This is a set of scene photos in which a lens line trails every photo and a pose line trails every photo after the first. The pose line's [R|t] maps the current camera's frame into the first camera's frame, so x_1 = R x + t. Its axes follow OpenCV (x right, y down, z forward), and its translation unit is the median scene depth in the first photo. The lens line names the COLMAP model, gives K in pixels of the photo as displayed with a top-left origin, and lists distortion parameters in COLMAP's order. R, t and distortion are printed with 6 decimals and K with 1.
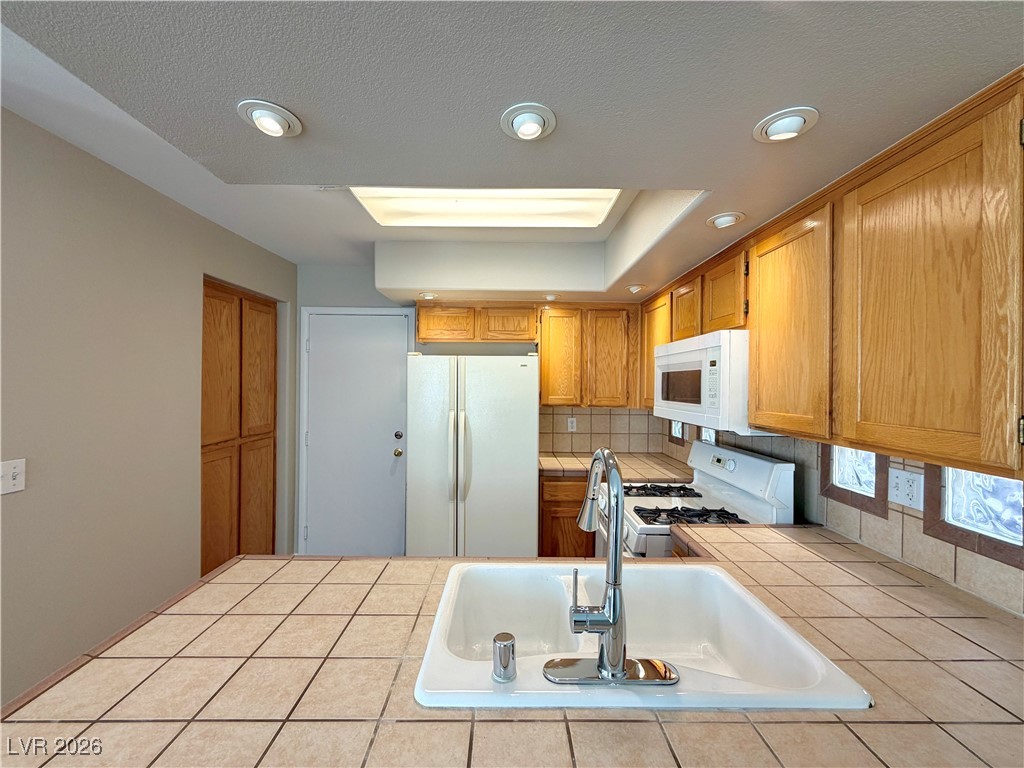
lens RADIAL K [[408.7, 0, 509.9], [0, 408.7, 383.8], [0, 0, 1]] dist [0.000797, -0.000199]
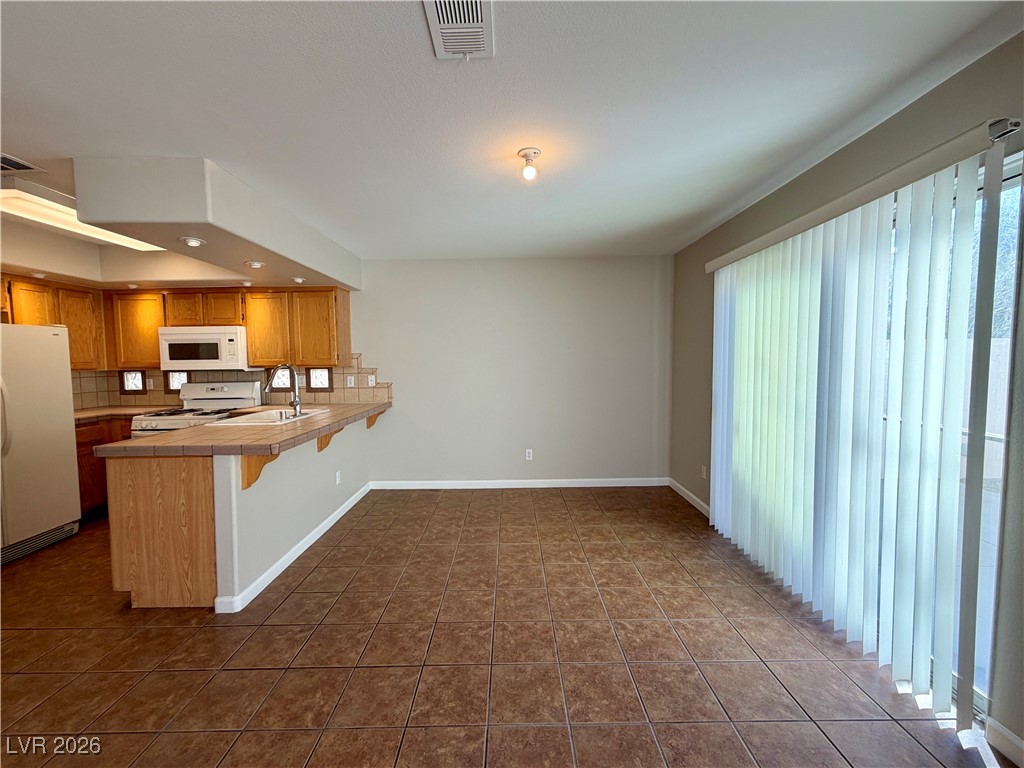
lens RADIAL K [[408.7, 0, 509.9], [0, 408.7, 383.8], [0, 0, 1]] dist [0.000797, -0.000199]
pose [[0.008465, -0.070977, 0.997442, -1.733813], [0.014381, 0.997383, 0.070851, 0.050868], [-0.999861, 0.013744, 0.009463, -0.542981]]
